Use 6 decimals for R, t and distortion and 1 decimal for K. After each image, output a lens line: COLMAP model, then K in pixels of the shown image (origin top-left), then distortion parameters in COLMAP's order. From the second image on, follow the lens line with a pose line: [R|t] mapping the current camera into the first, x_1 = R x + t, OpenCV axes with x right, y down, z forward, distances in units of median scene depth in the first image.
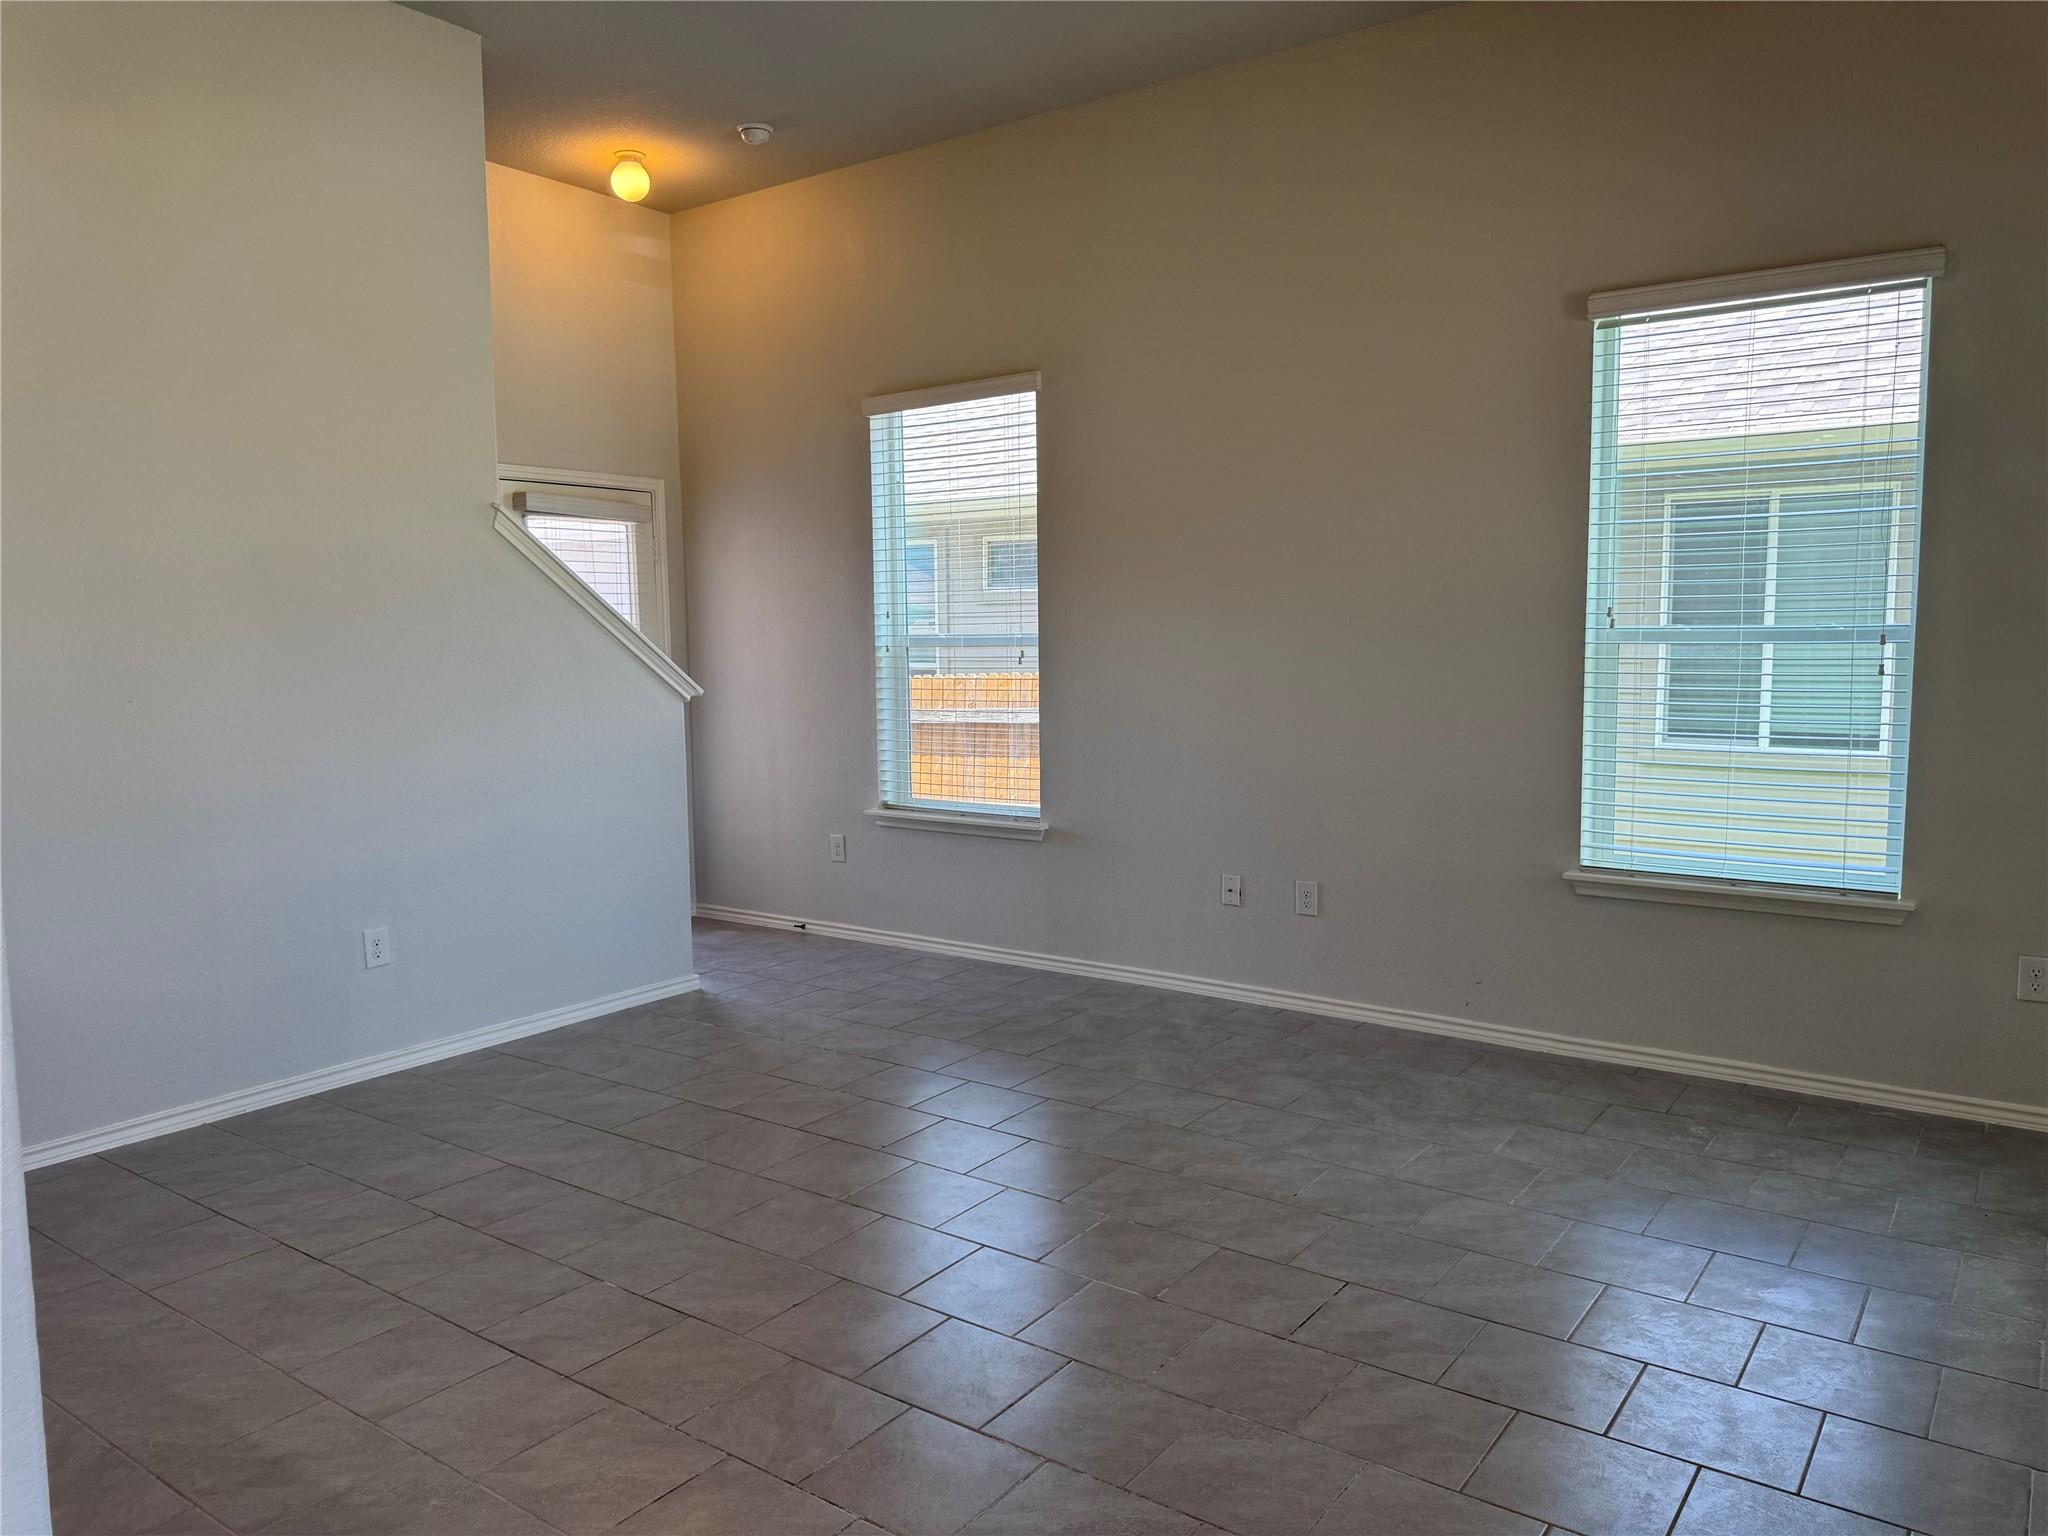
lens RADIAL K [[1430.8, 0, 1027.2], [0, 1430.8, 773.8], [0, 0, 1]] dist [0.112508, -0.202352]
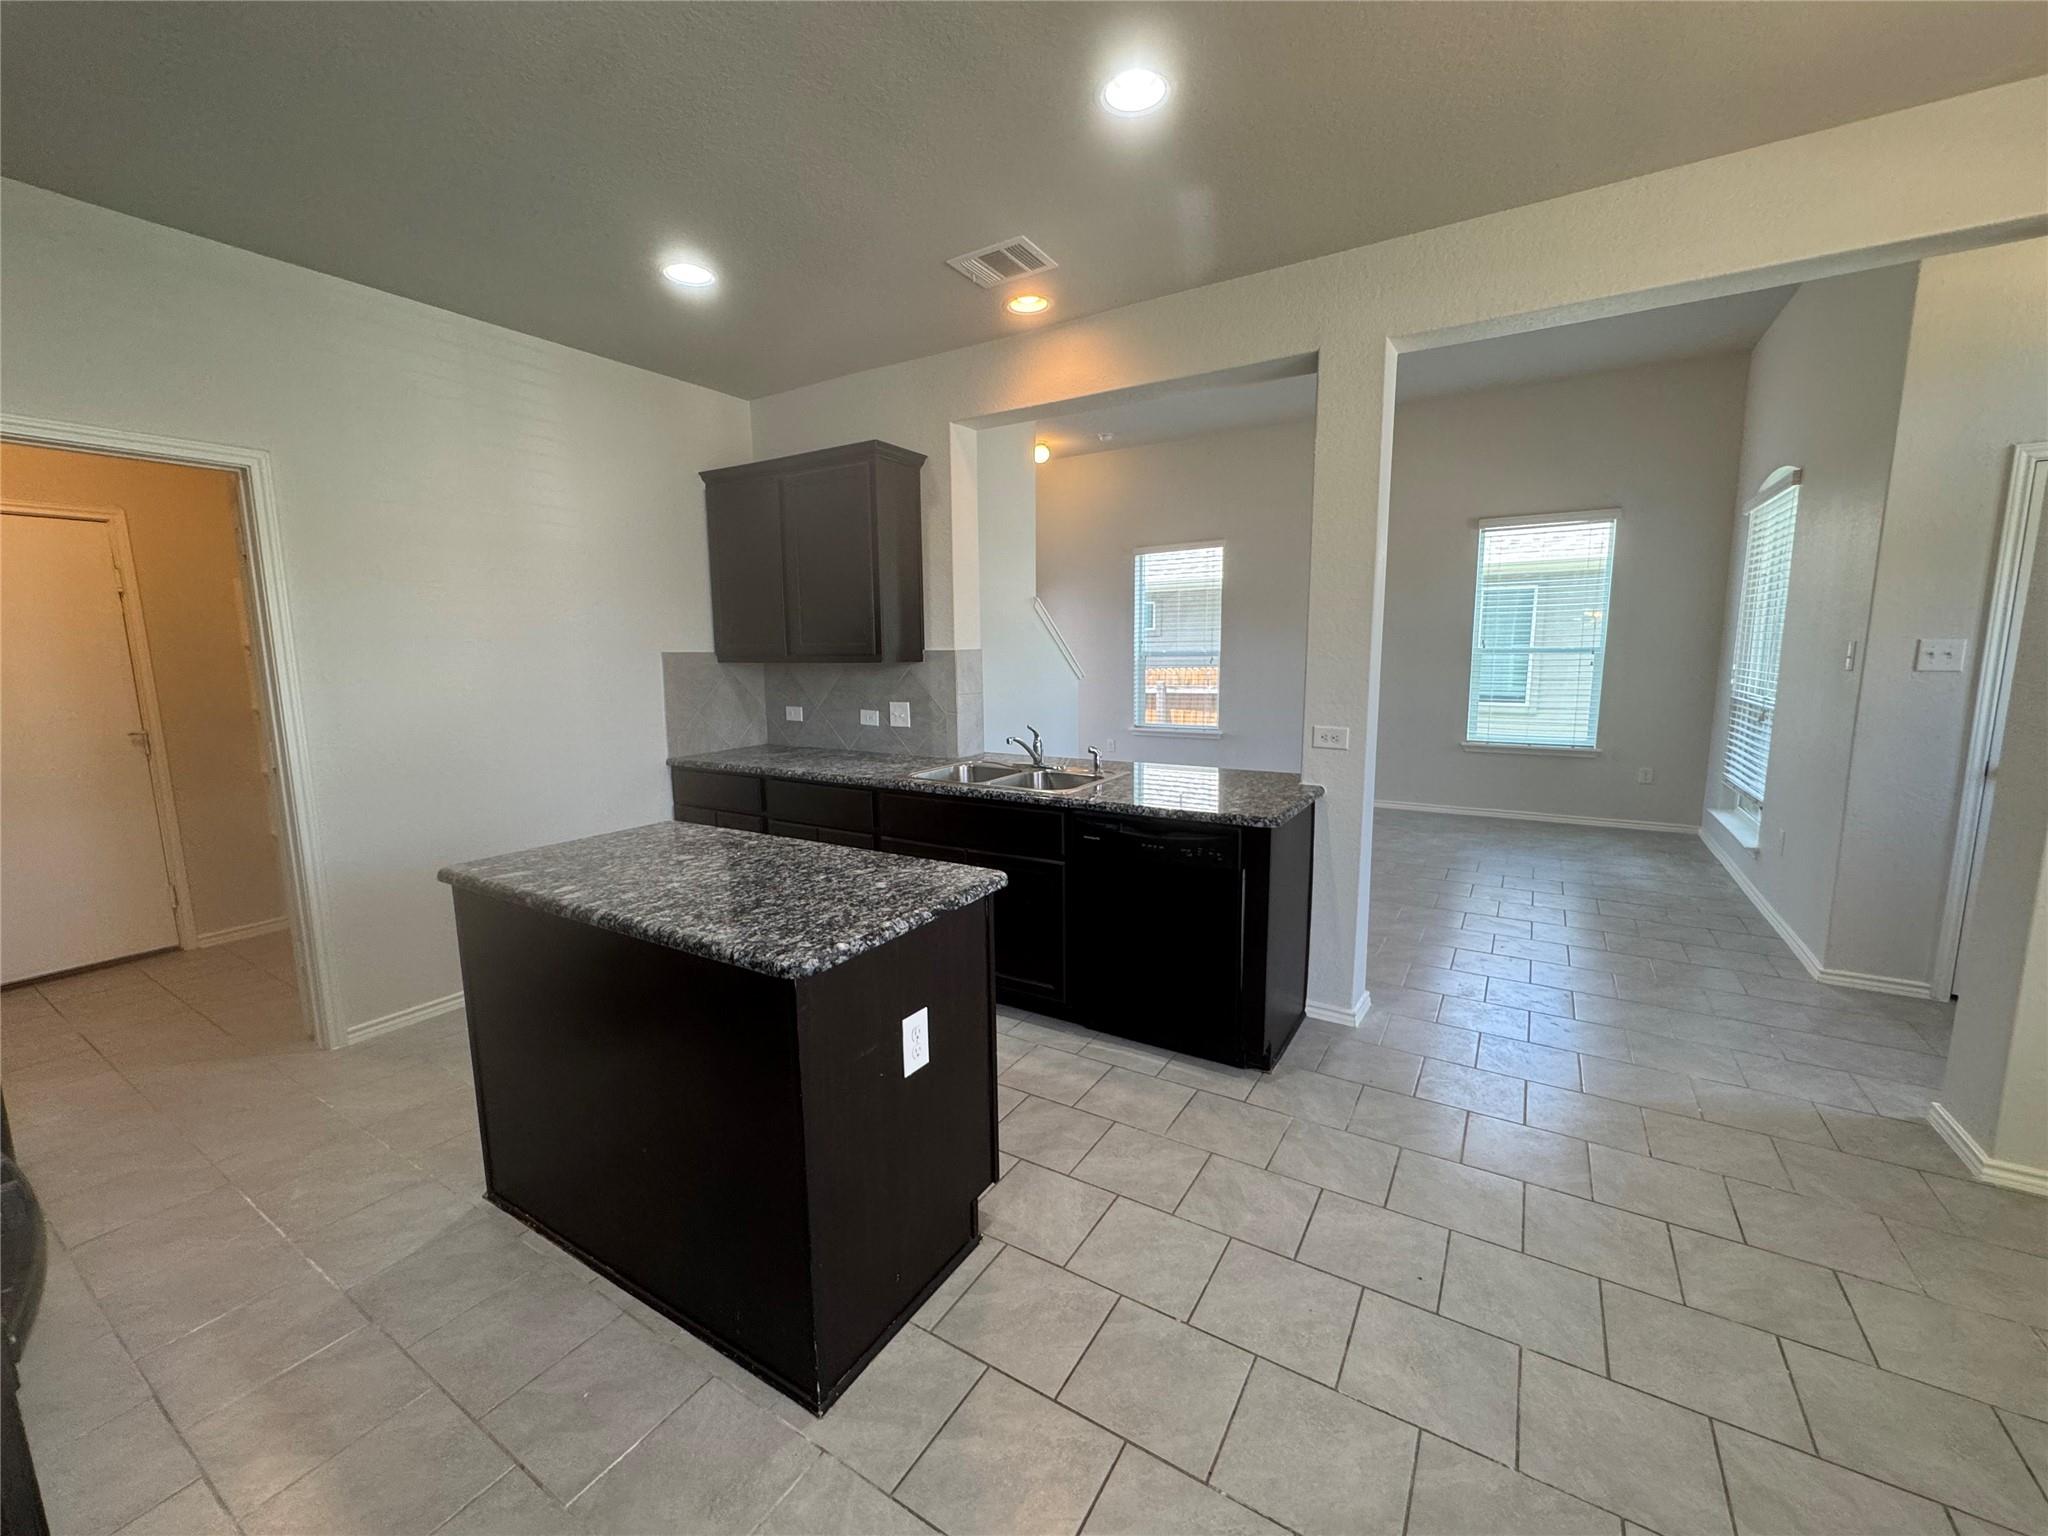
lens RADIAL K [[819.5, 0, 1024.0], [0, 819.5, 768.0], [0, 0, 1]] dist [-0.003845, 0.000588]
pose [[0.997444, -0.011775, 0.070482, -0.450896], [0.008852, 0.999094, 0.041639, 0.039723], [-0.070908, -0.040909, 0.996644, -0.354898]]
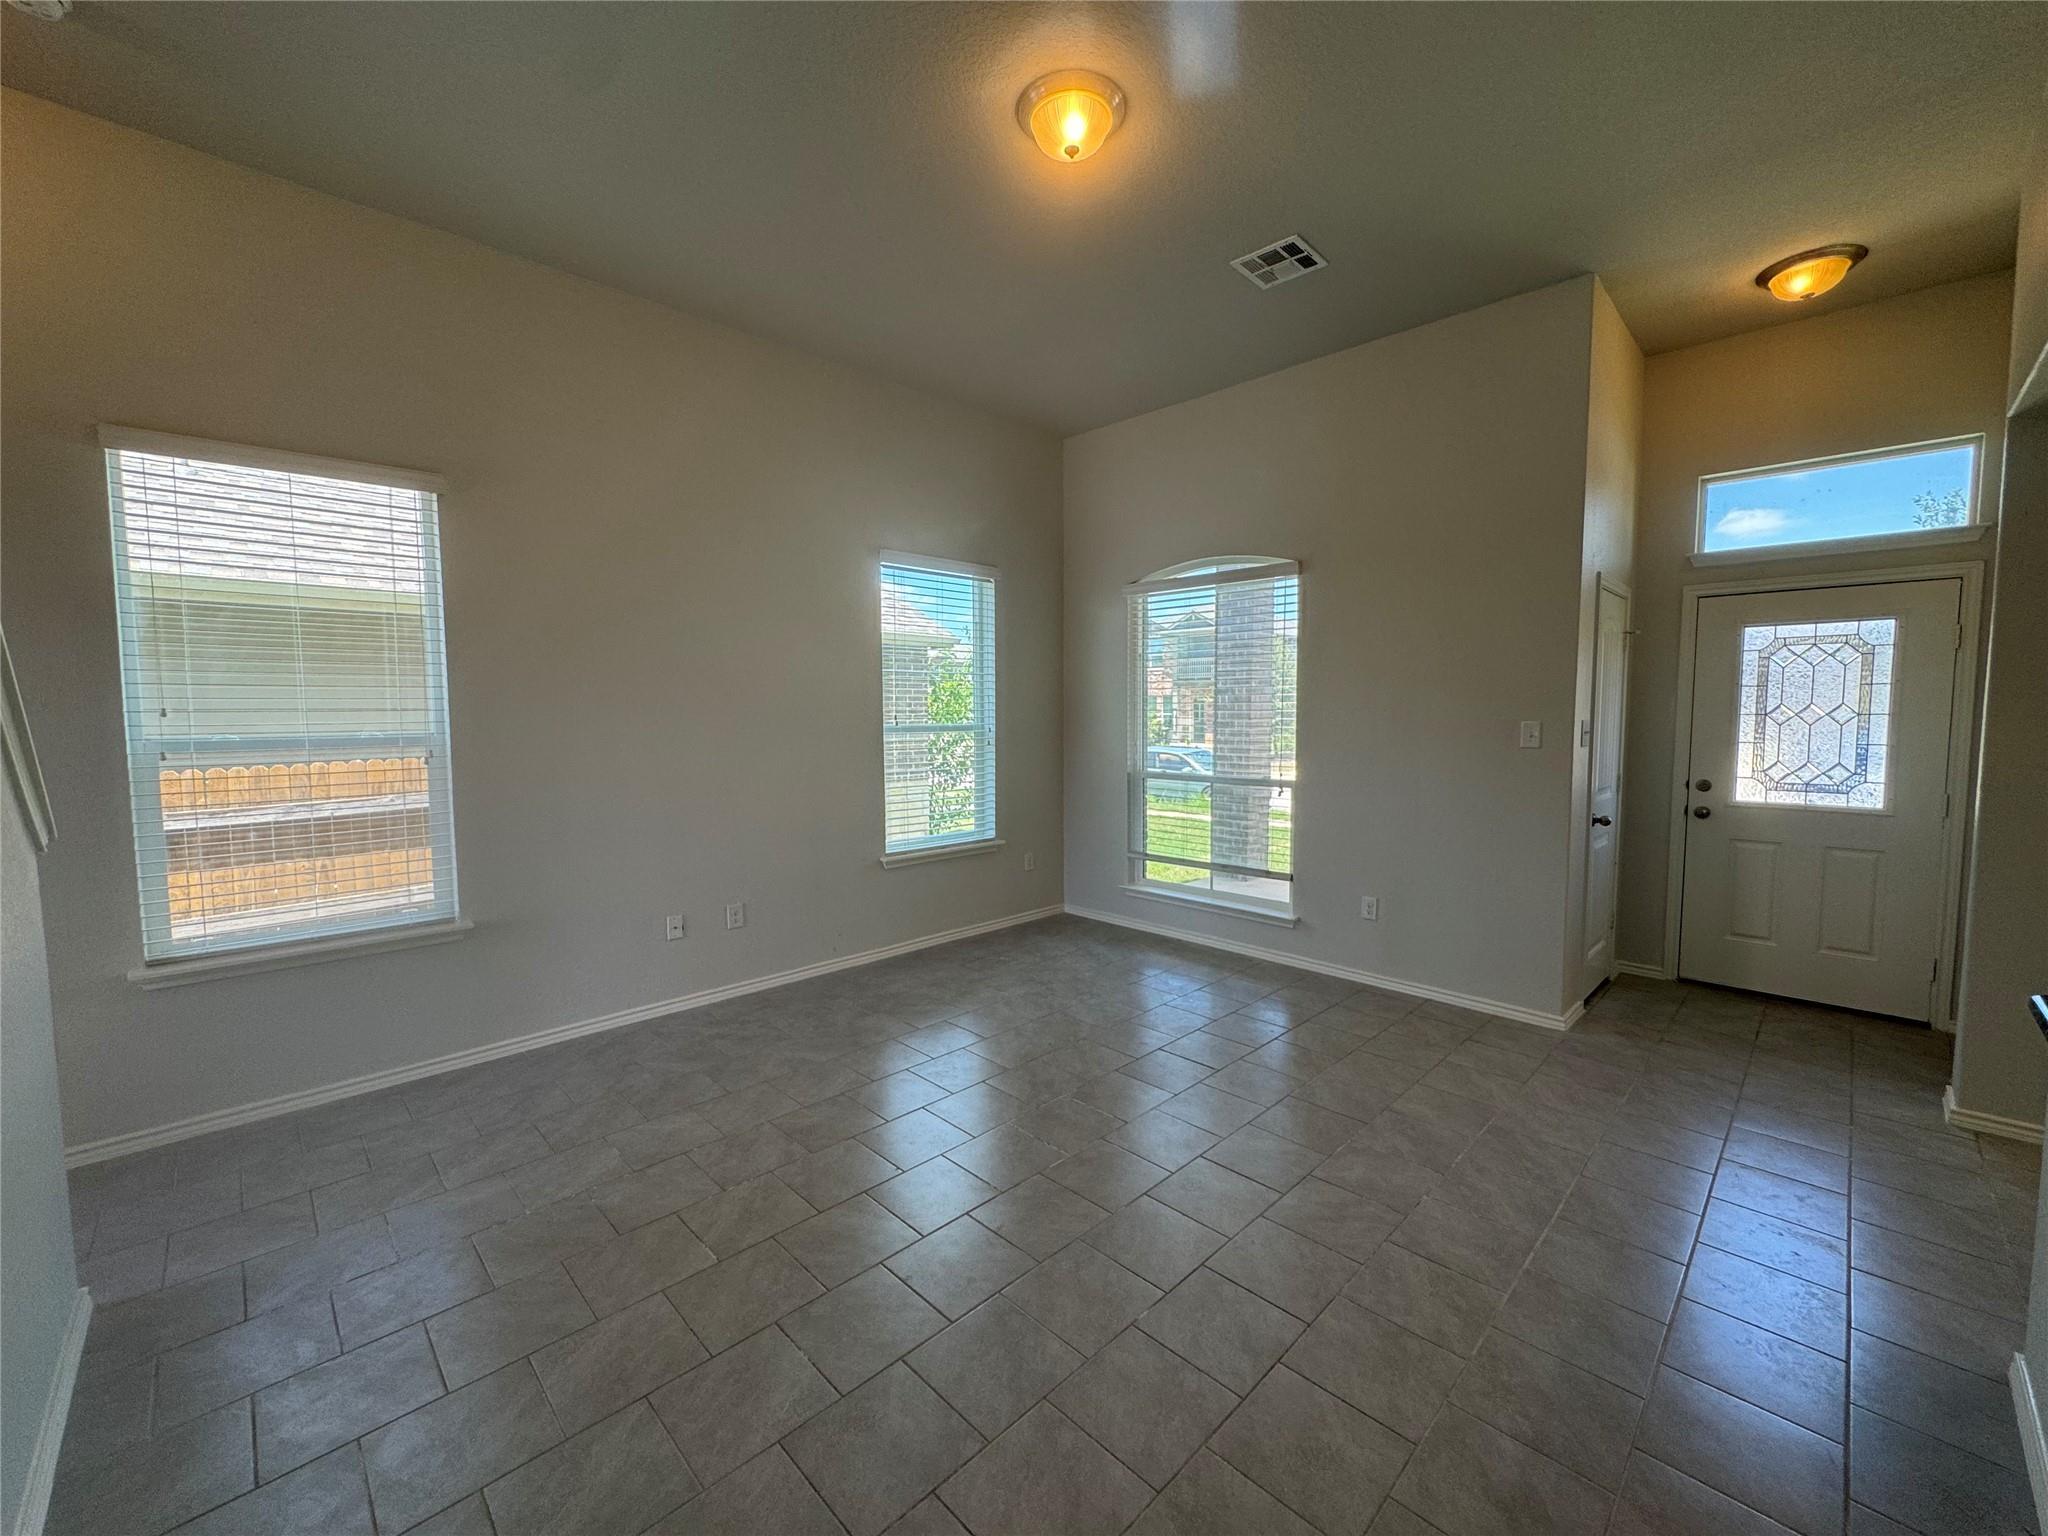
lens RADIAL K [[819.5, 0, 1024.0], [0, 819.5, 768.0], [0, 0, 1]] dist [-0.003845, 0.000588]
pose [[0.163889, -0.059881, 0.984660, -0.539094], [0.101491, 0.993883, 0.043550, -0.064013], [-0.981244, 0.092797, 0.168963, 0.563752]]
